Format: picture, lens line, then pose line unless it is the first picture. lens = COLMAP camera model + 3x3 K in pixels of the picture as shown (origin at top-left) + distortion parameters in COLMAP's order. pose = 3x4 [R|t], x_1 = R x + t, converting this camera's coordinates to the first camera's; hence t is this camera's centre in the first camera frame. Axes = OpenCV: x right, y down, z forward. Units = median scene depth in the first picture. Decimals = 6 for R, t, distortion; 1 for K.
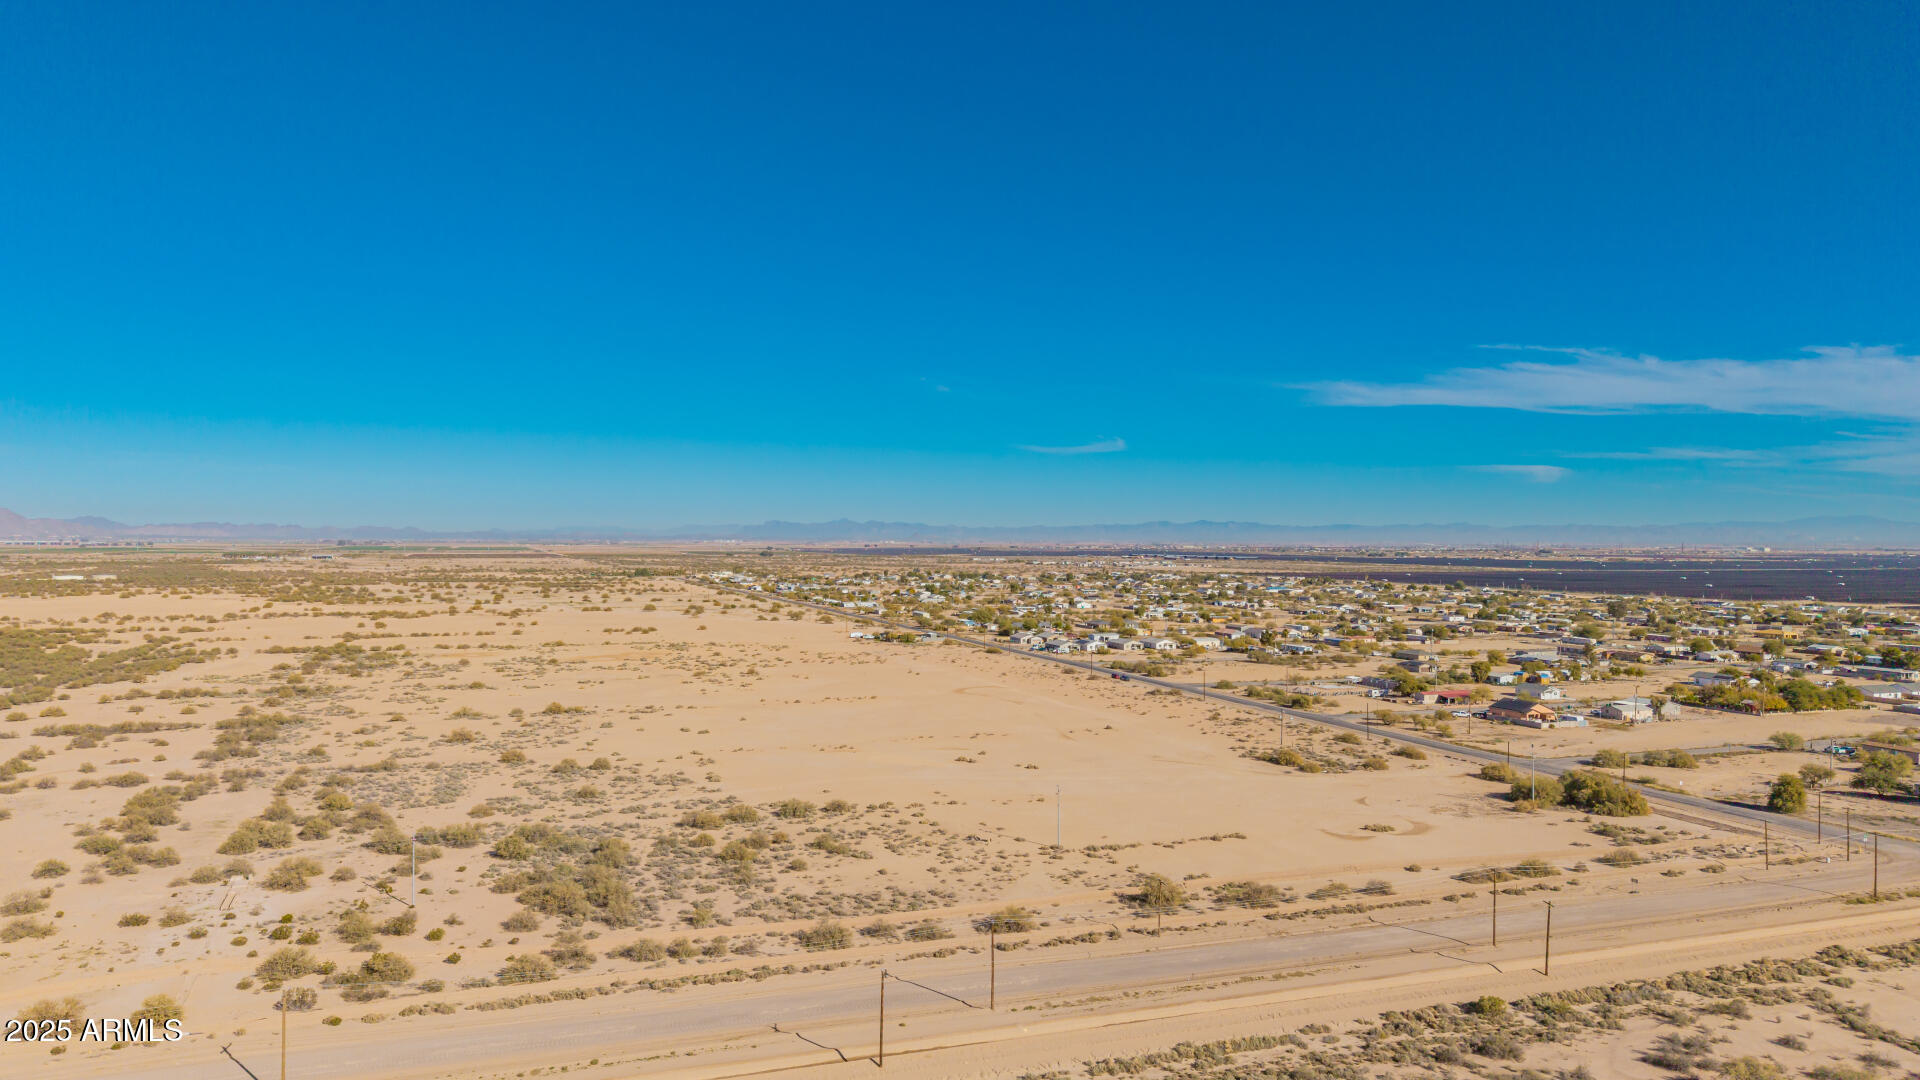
lens RADIAL K [[1296.6, 0, 1029.0], [0, 1296.6, 540.8], [0, 0, 1]] dist [0.071964, -0.081830]
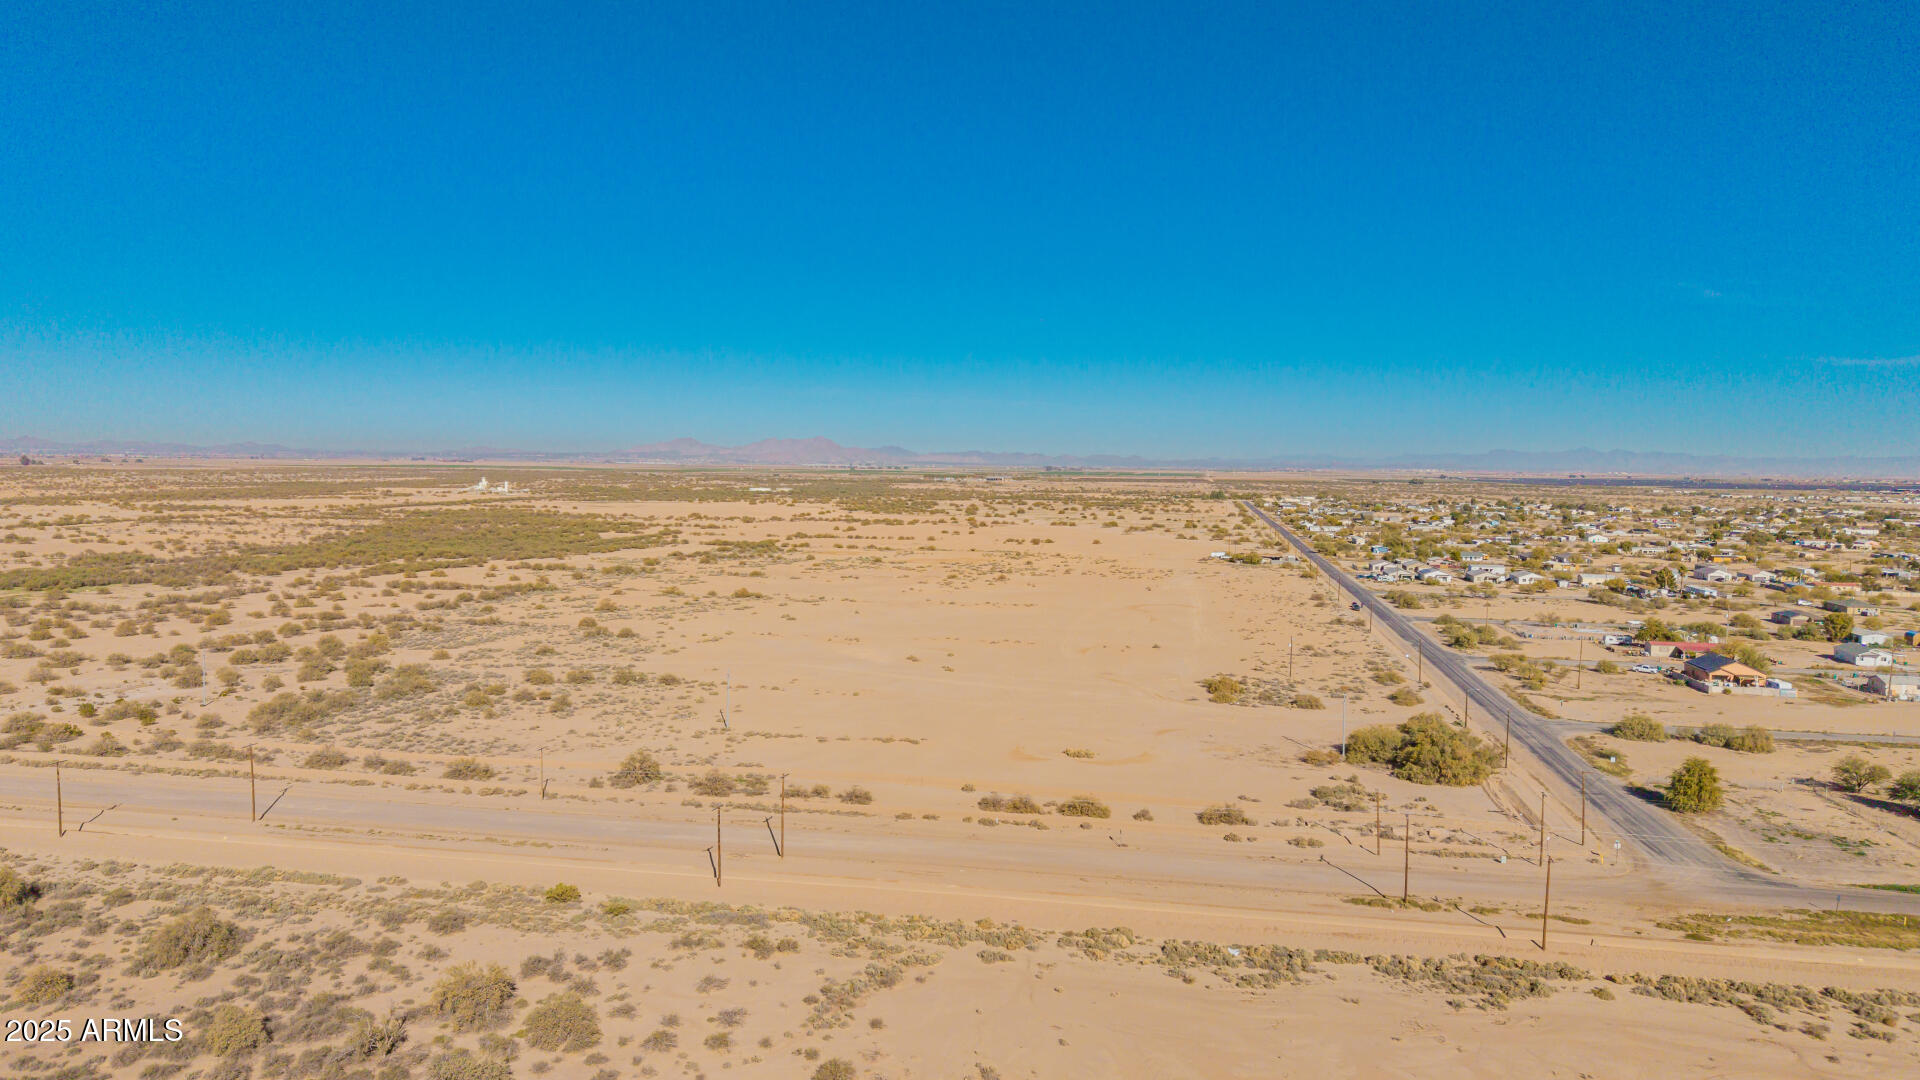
lens RADIAL K [[1290.3, 0, 980.8], [0, 1290.3, 542.4], [0, 0, 1]] dist [0.004722, 0.001801]
pose [[0.857479, 0.034531, -0.513359, 0.506100], [-0.005102, 0.998267, 0.058626, 0.014899], [0.514494, -0.047651, 0.856169, 0.158454]]
